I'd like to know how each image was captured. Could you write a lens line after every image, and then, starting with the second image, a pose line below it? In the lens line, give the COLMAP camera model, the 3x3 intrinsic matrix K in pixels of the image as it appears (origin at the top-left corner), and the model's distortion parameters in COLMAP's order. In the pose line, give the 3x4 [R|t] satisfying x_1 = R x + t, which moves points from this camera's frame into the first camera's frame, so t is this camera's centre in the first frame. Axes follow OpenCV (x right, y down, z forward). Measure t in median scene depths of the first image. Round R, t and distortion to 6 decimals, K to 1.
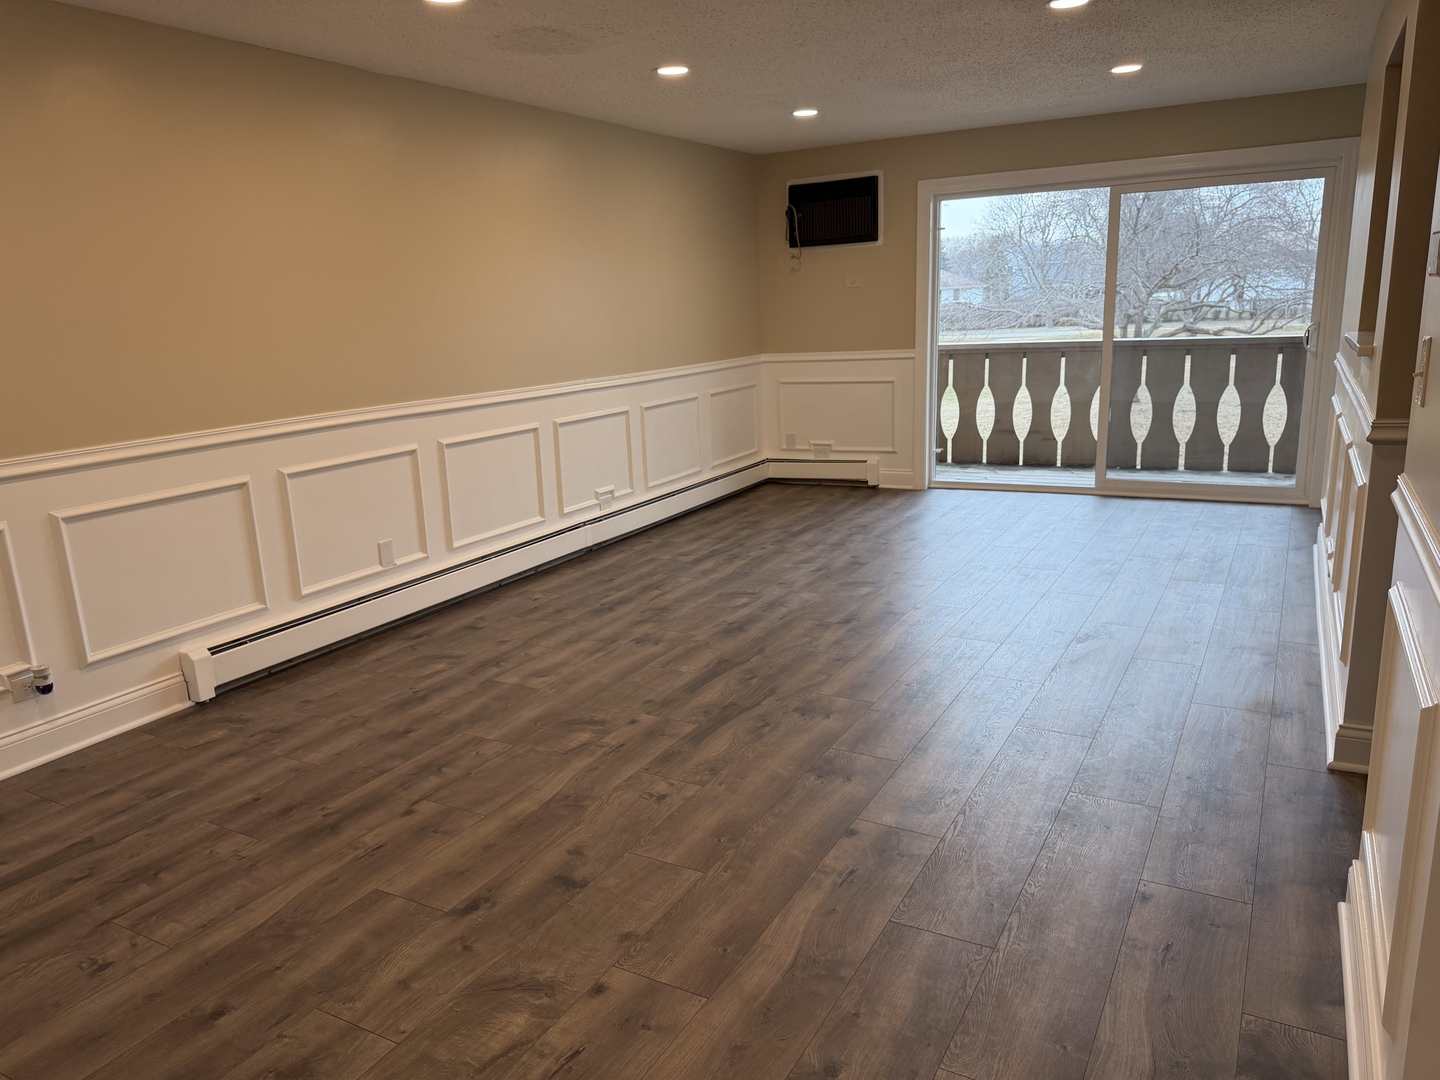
lens RADIAL K [[1011.7, 0, 717.1], [0, 1011.7, 546.8], [0, 0, 1]] dist [0.079287, -0.097477]
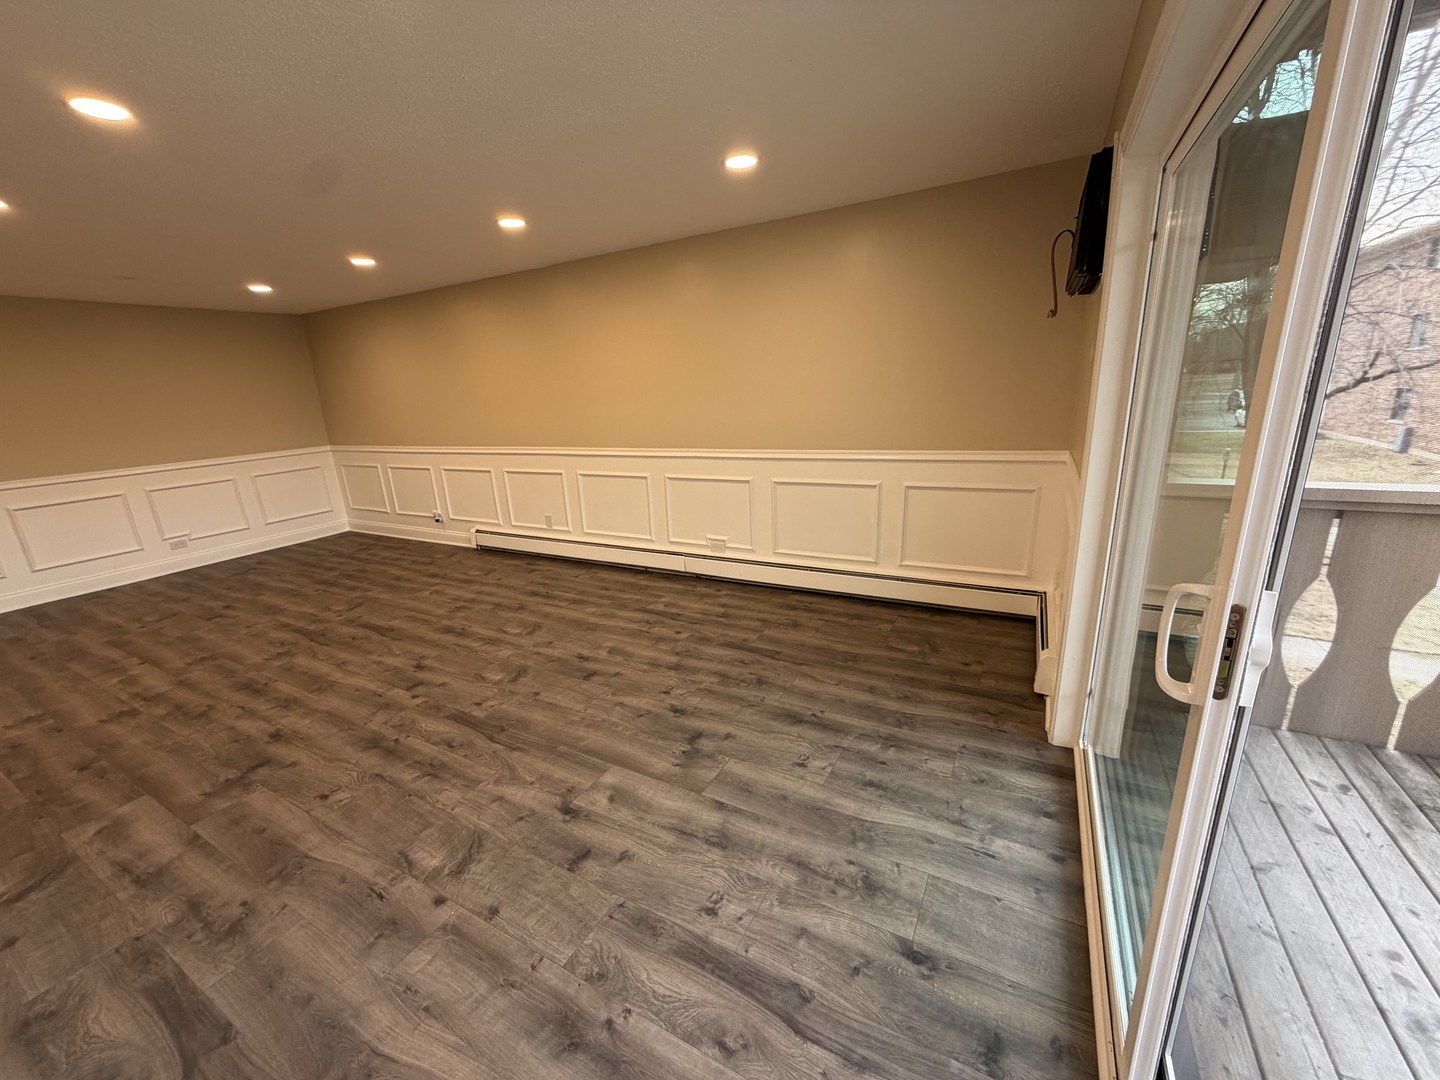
lens RADIAL K [[571.8, 0, 717.4], [0, 571.8, 540.4], [0, 0, 1]] dist [-0.005284, 0.001436]
pose [[-0.000840, 0.301940, -0.953327, 0.690816], [-0.182084, 0.937344, 0.297038, -0.322565], [0.983283, 0.173835, 0.054191, 1.179388]]
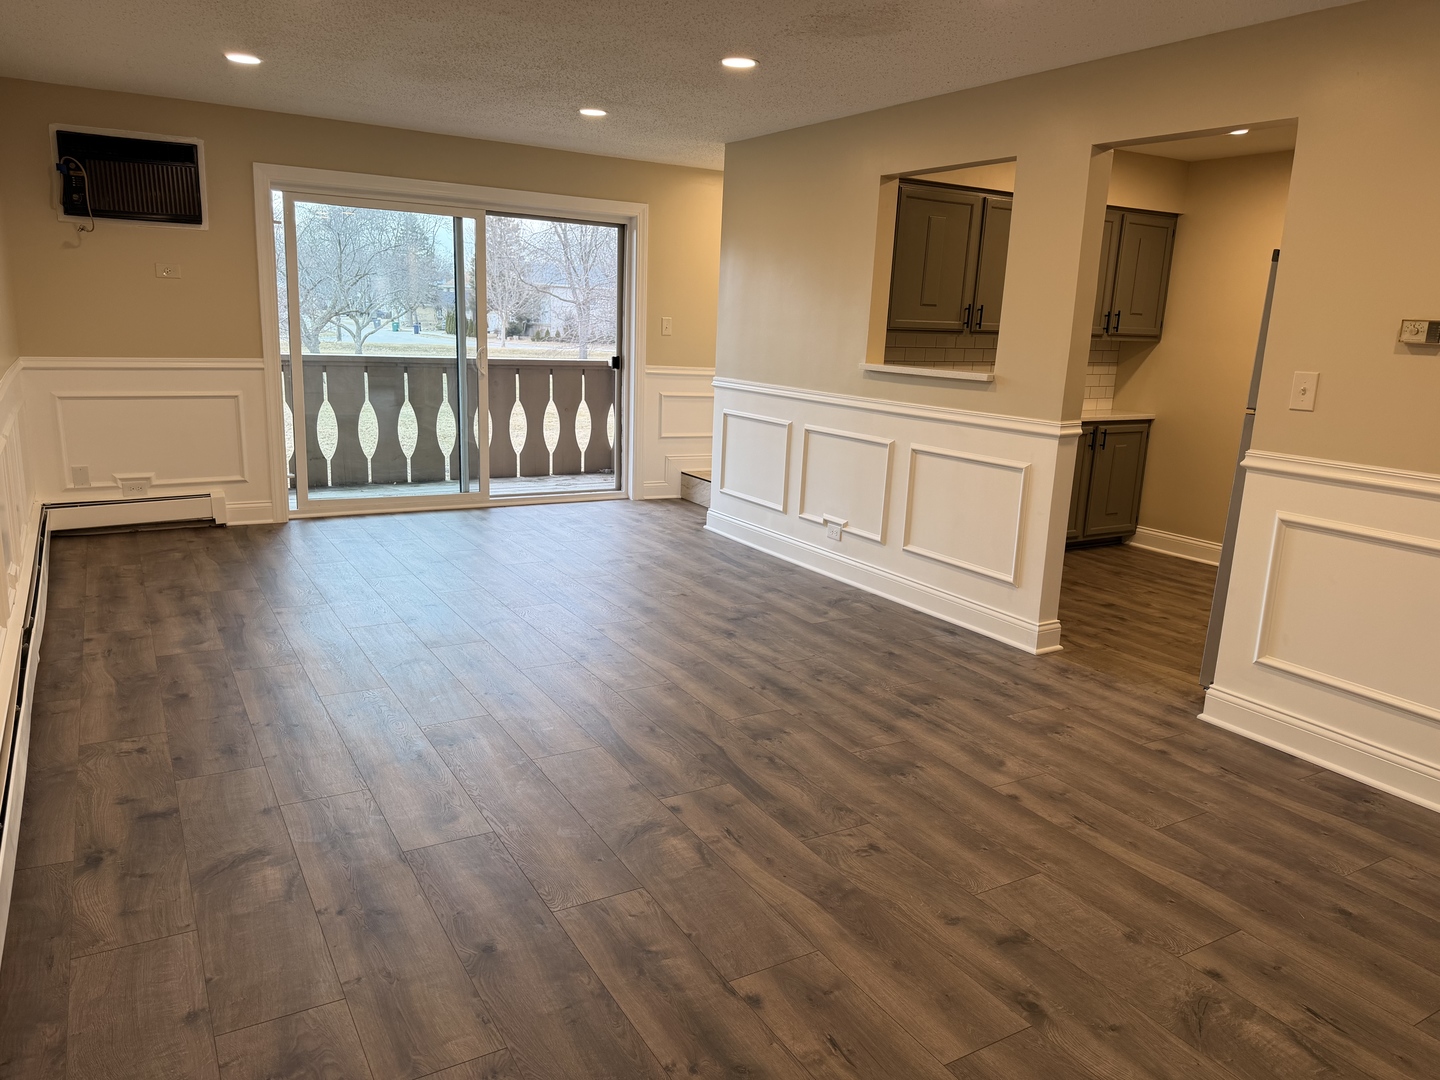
lens RADIAL K [[1011.7, 0, 727.5], [0, 1011.7, 526.0], [0, 0, 1]] dist [0.079287, -0.097477]
pose [[0.495388, -0.113475, 0.861228, -0.531293], [0.141589, 0.988720, 0.048829, -0.063793], [-0.857055, 0.097752, 0.505867, 0.369048]]
